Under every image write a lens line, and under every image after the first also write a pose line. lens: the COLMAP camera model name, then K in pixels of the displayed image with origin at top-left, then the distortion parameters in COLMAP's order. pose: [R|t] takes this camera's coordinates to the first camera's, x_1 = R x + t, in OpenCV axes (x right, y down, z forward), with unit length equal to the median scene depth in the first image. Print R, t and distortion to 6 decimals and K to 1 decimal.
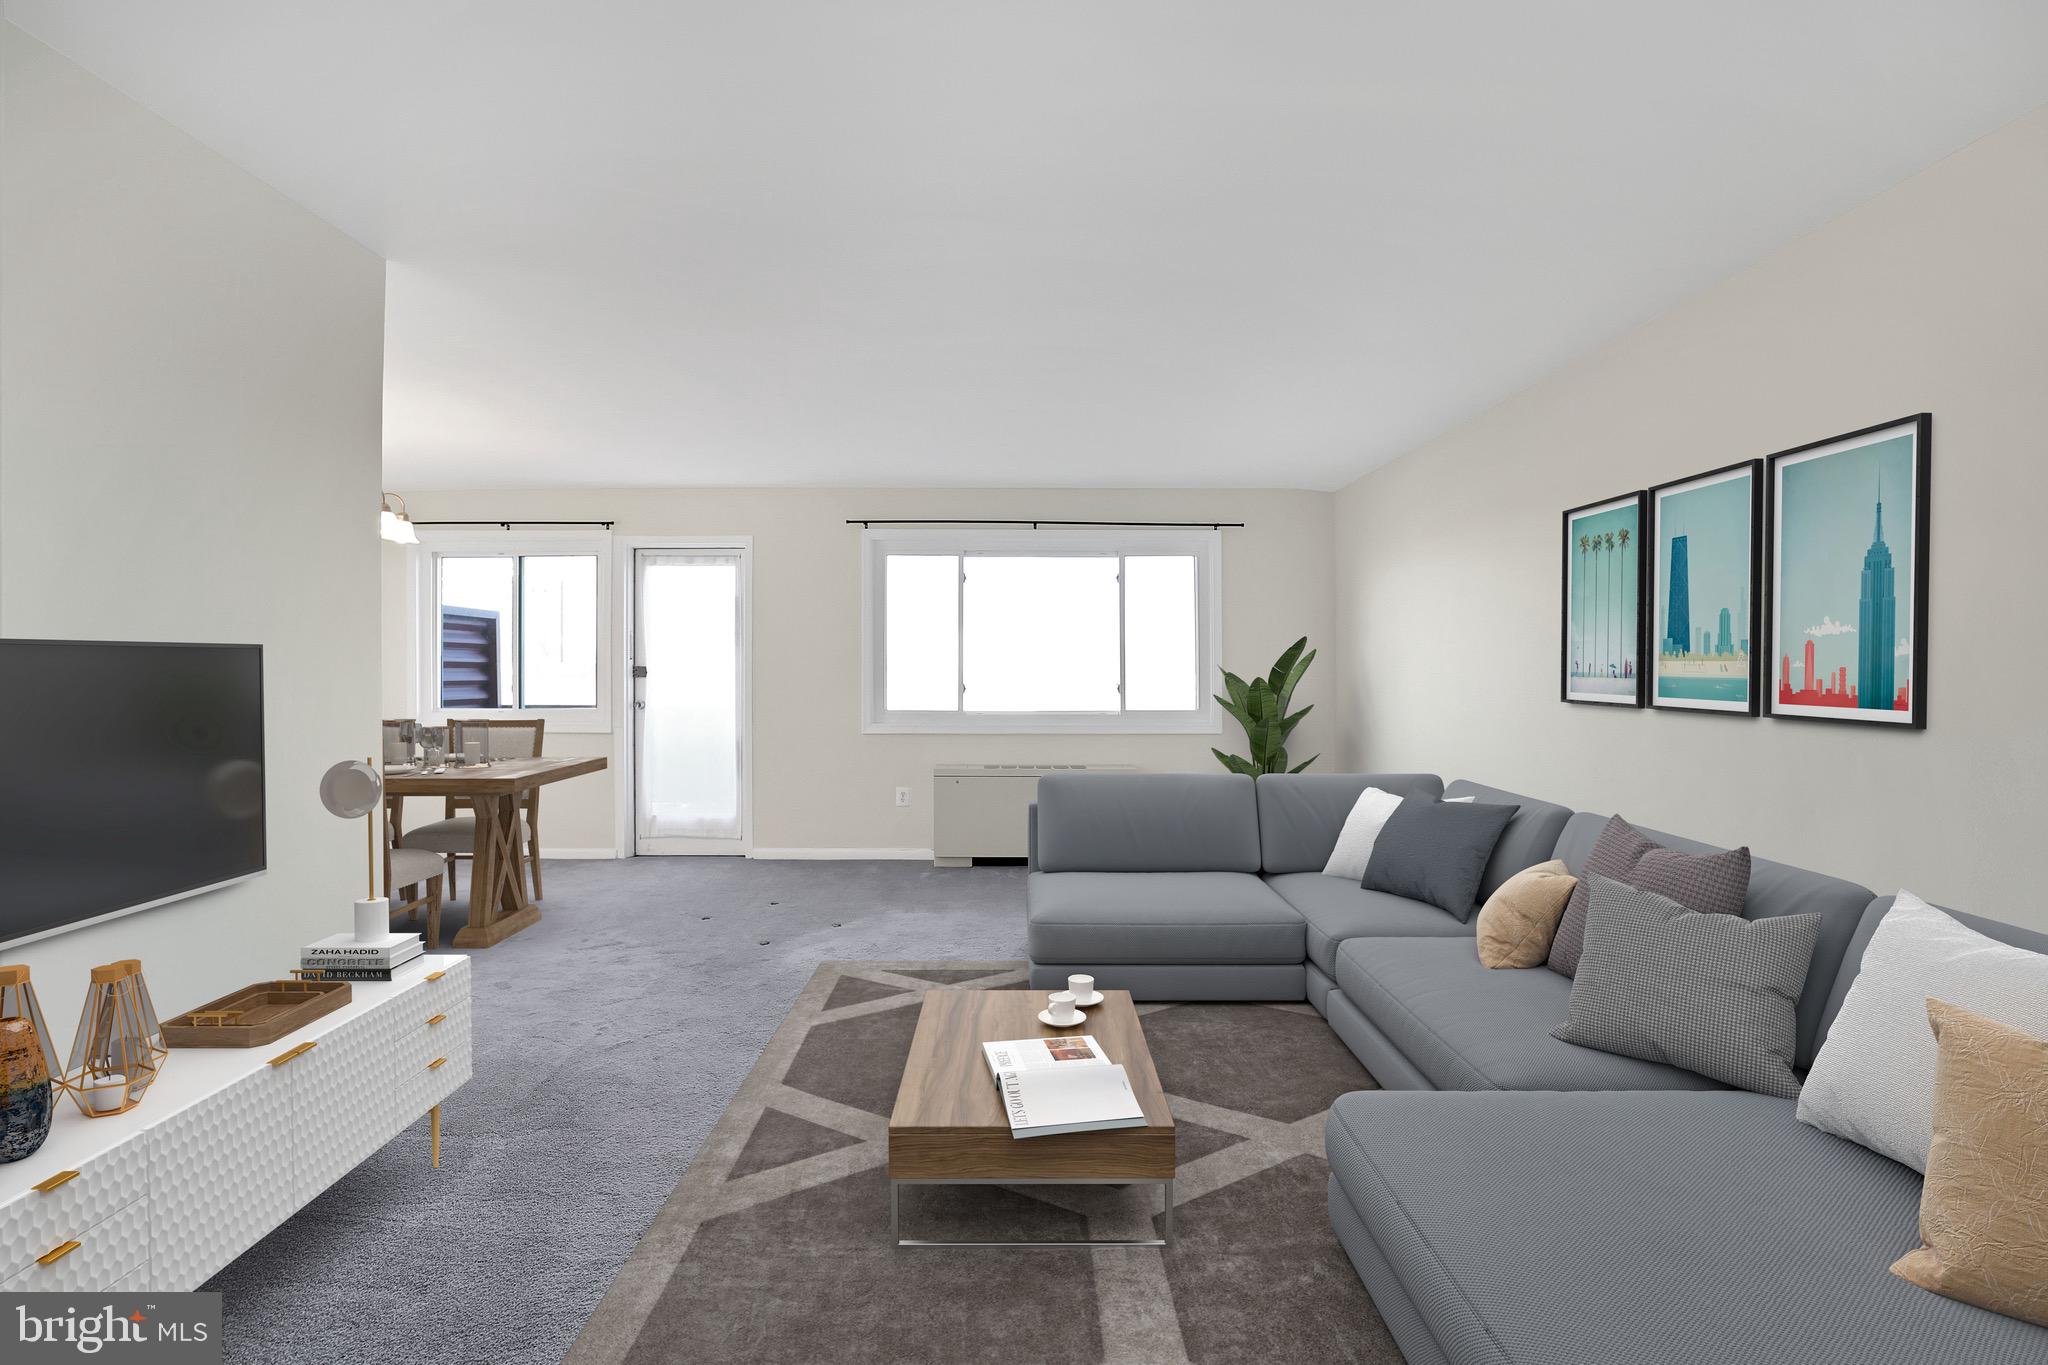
lens RADIAL K [[888.9, 0, 1024.0], [0, 888.9, 682.5], [0, 0, 1]] dist [-0.056401, -0.000149]
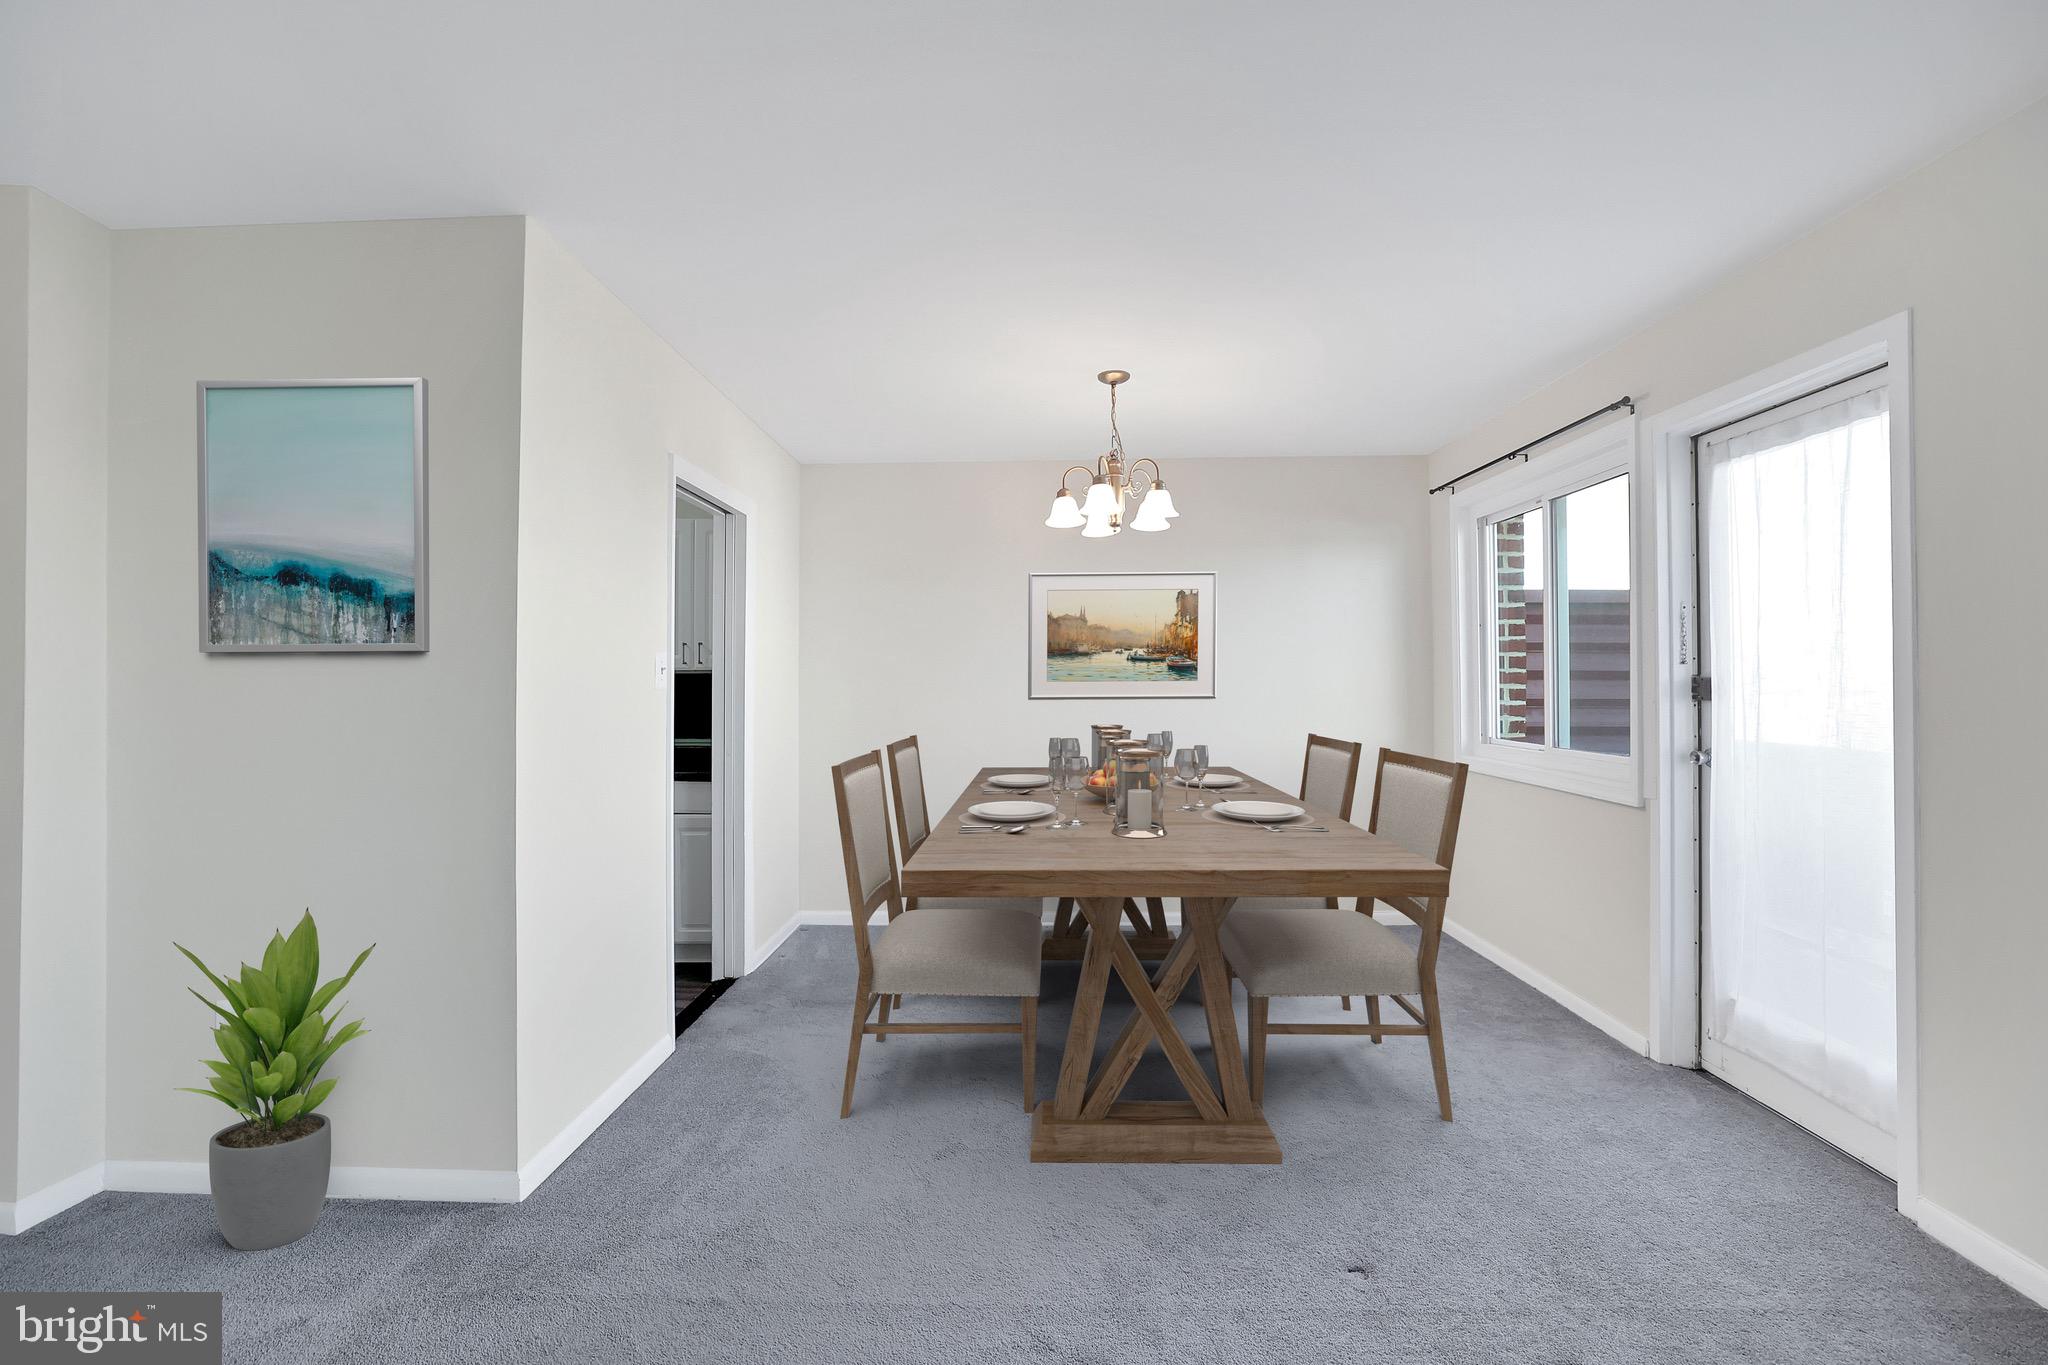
lens RADIAL K [[918.7, 0, 1048.6], [0, 918.7, 682.3], [0, 0, 1]] dist [-0.004452, -0.000225]
pose [[-0.016527, 0.000044, -0.999863, 0.074531], [-0.016560, 0.999863, 0.000318, -0.009375], [0.999726, 0.016563, -0.016524, 0.650535]]
